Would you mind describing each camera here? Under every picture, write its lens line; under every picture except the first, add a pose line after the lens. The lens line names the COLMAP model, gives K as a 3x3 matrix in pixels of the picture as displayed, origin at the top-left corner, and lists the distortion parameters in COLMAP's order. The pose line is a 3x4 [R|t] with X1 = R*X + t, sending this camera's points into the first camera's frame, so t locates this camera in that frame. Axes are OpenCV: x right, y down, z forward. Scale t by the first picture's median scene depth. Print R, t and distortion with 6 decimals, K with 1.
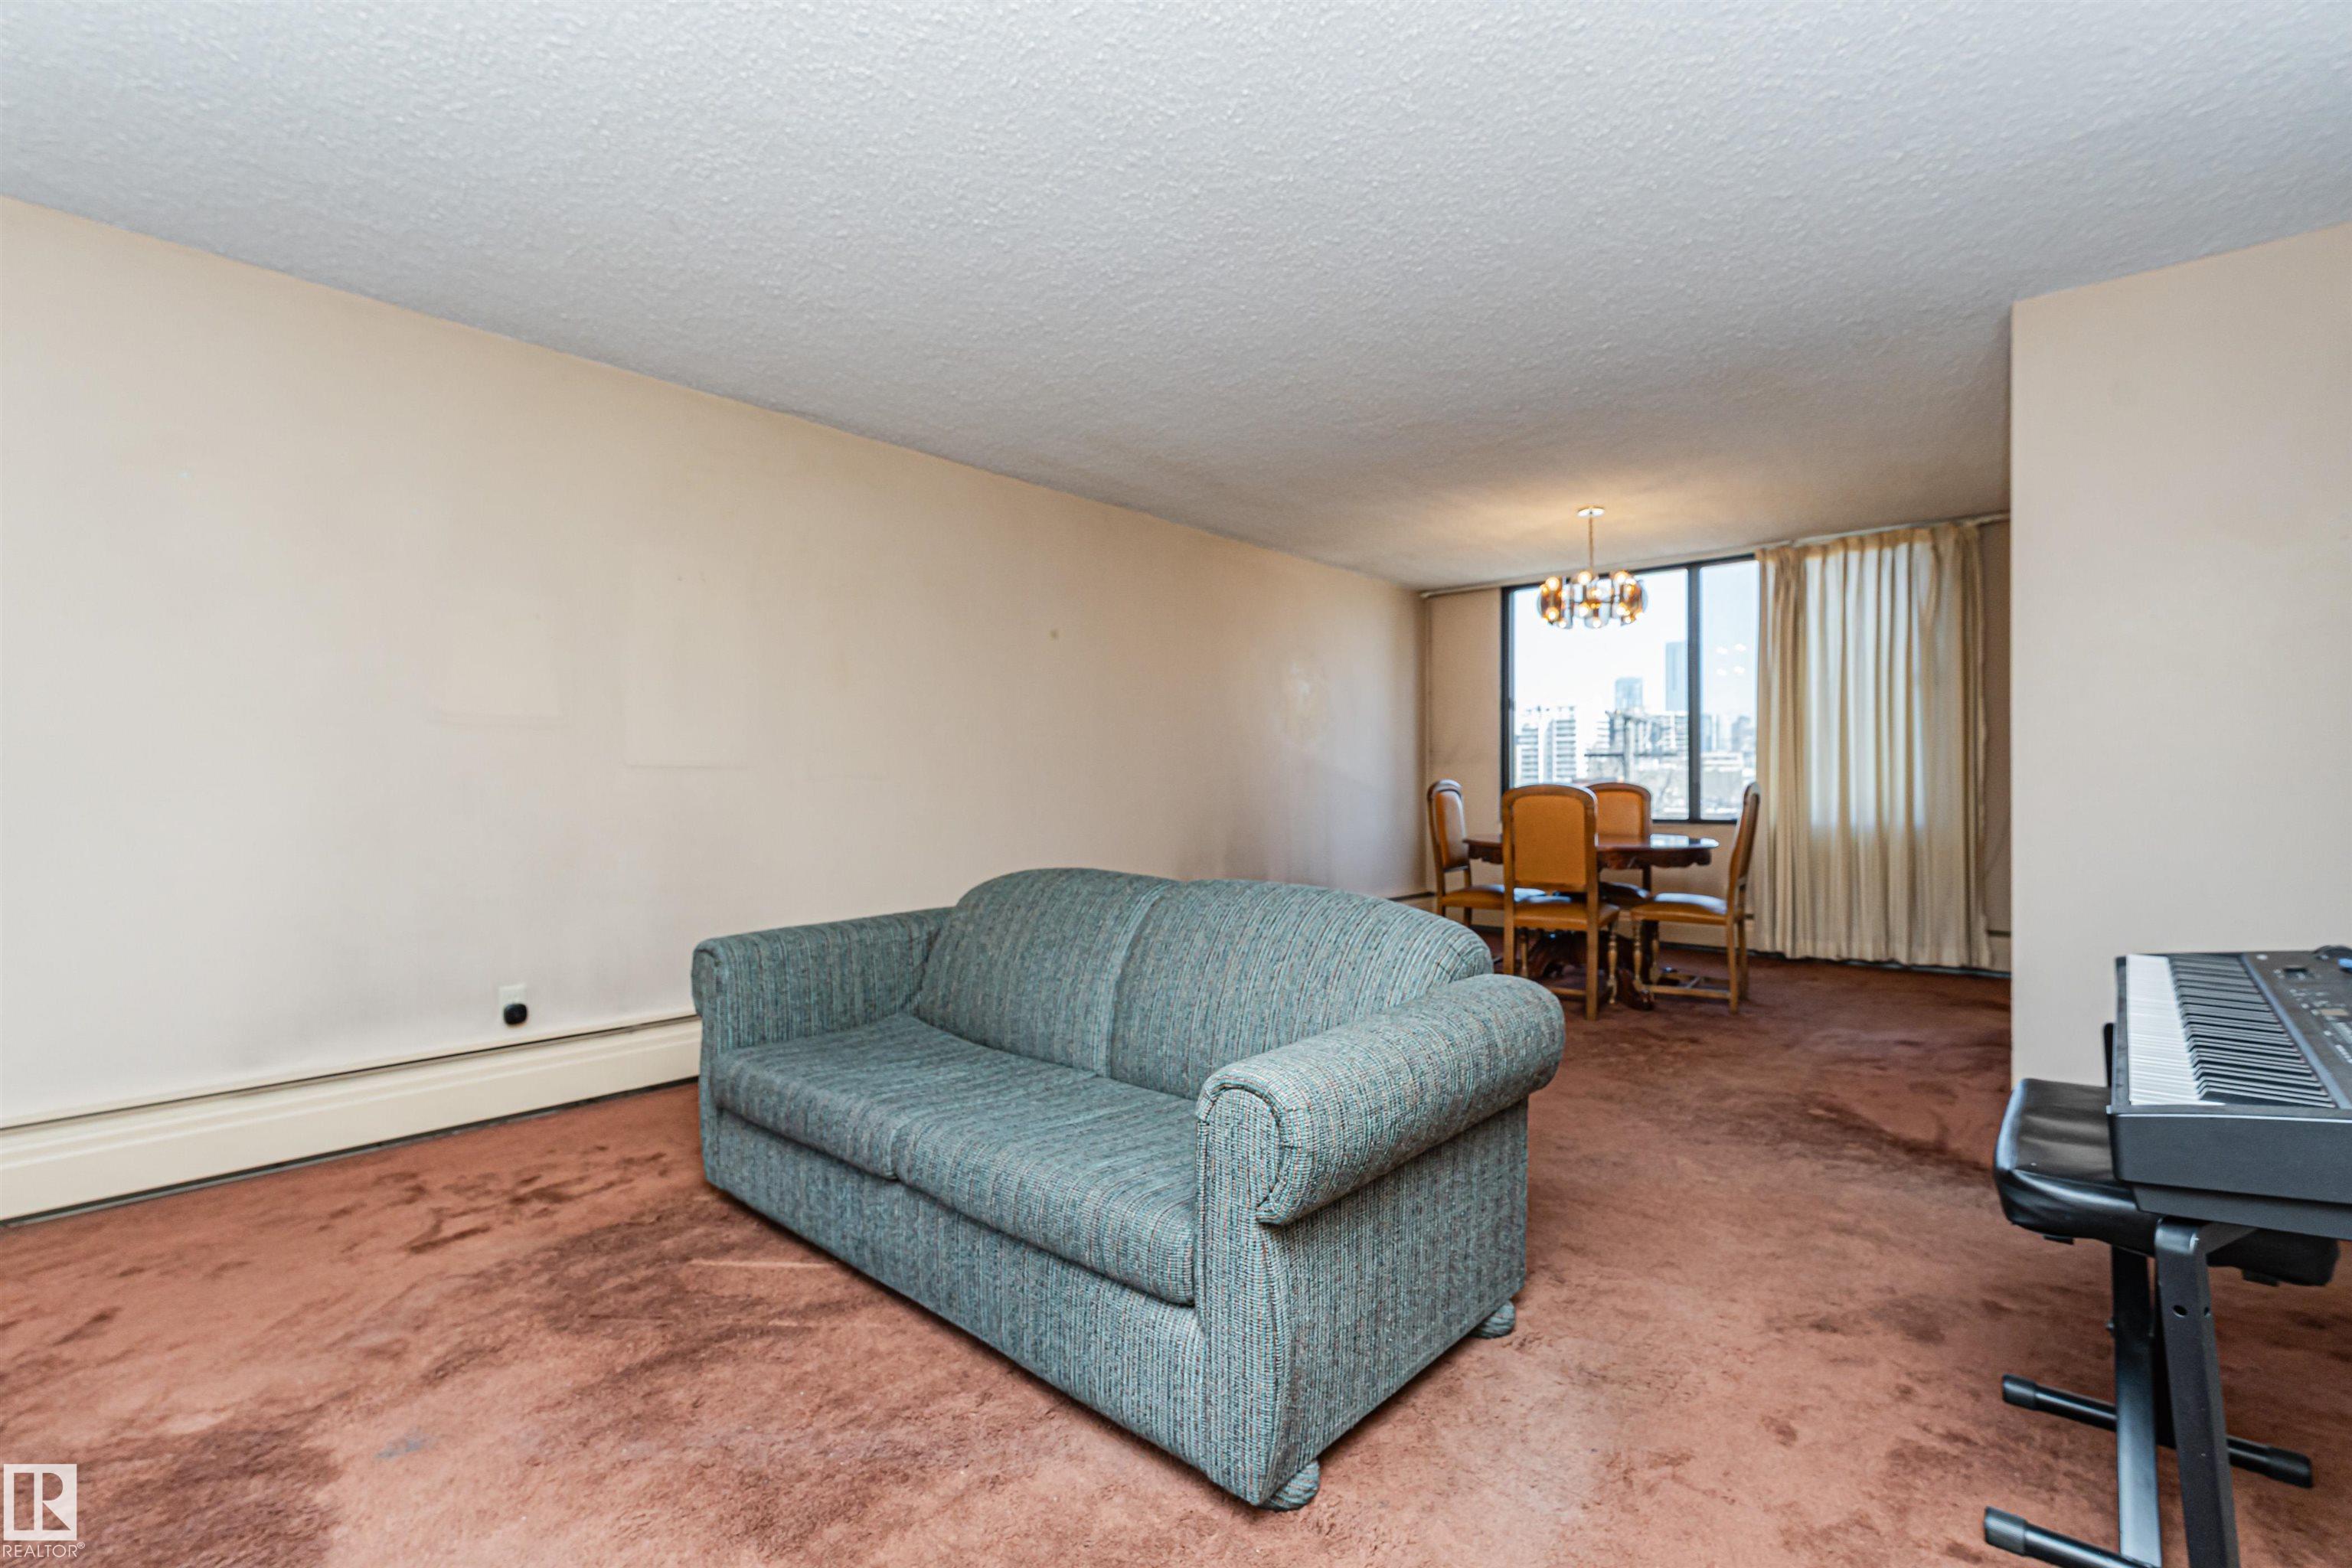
lens RADIAL K [[1064.5, 0, 1174.9], [0, 1064.5, 777.4], [0, 0, 1]] dist [0.000973, 0.000049]
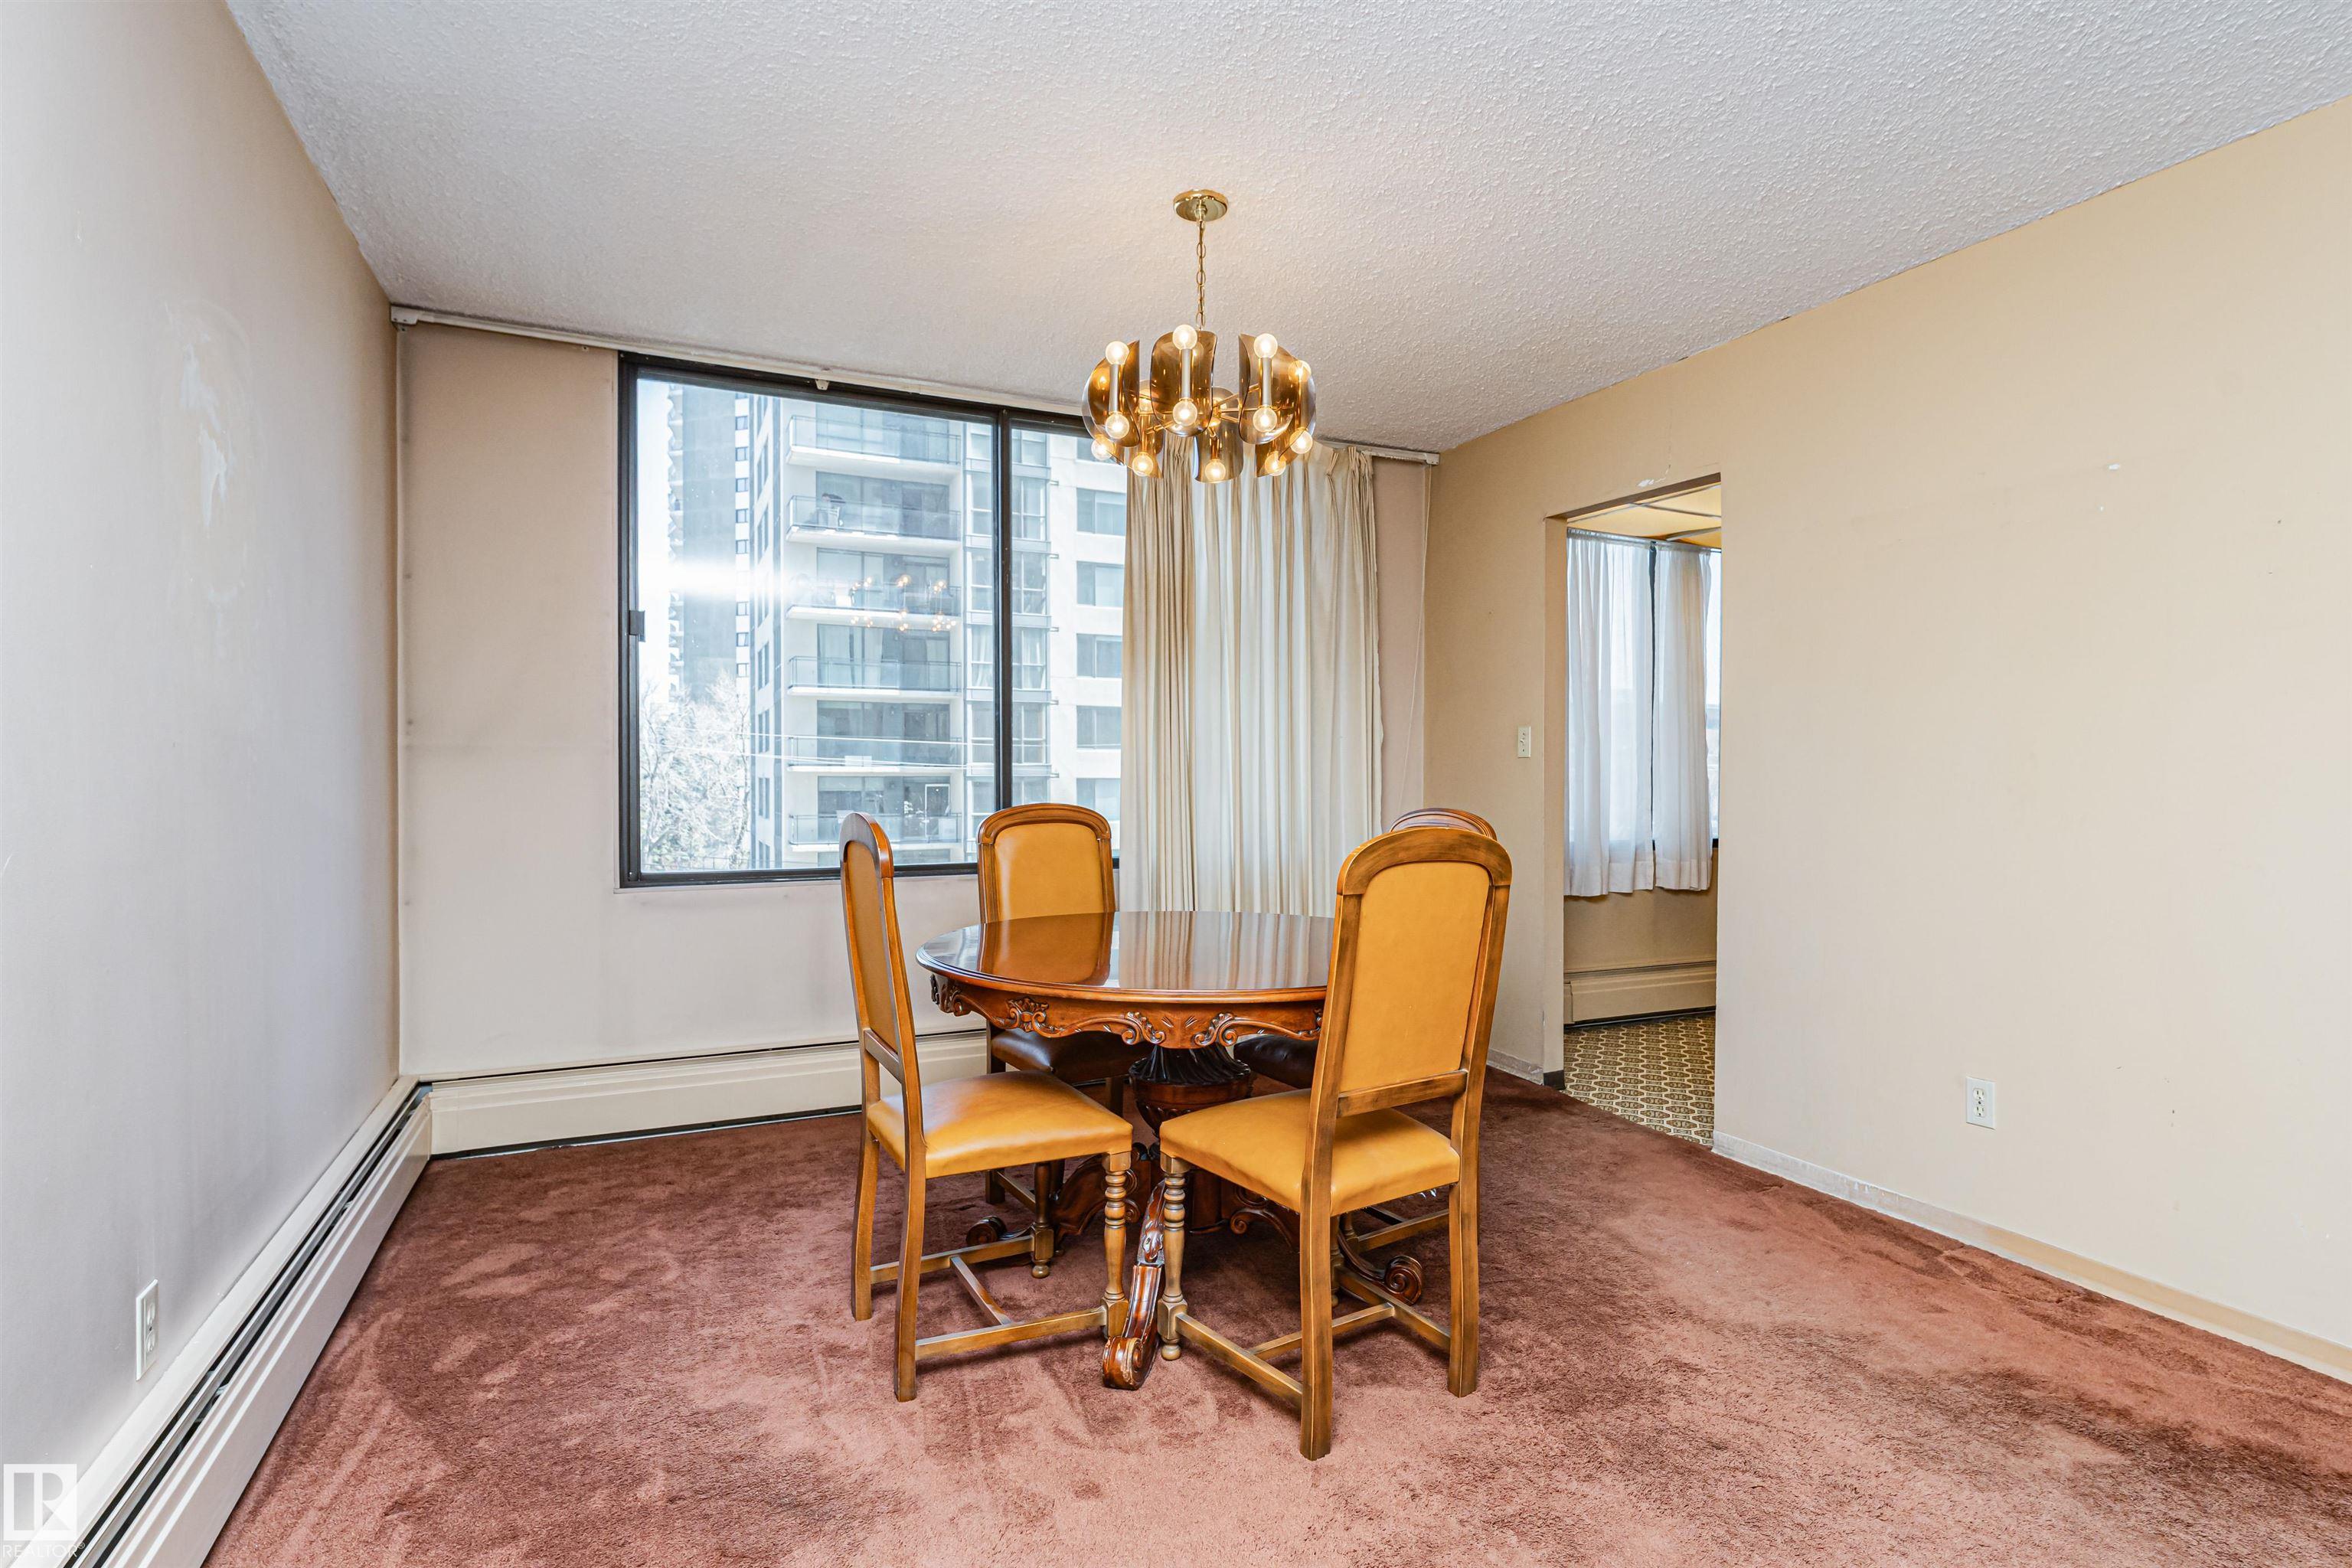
lens RADIAL K [[1089.4, 0, 1186.0], [0, 1089.4, 788.9], [0, 0, 1]] dist [-0.001067, -0.001099]
pose [[0.421085, 0.004649, 0.907009, 0.003917], [-0.000587, 0.999988, -0.004853, 0.000894], [-0.907021, 0.001511, 0.421082, 0.751863]]
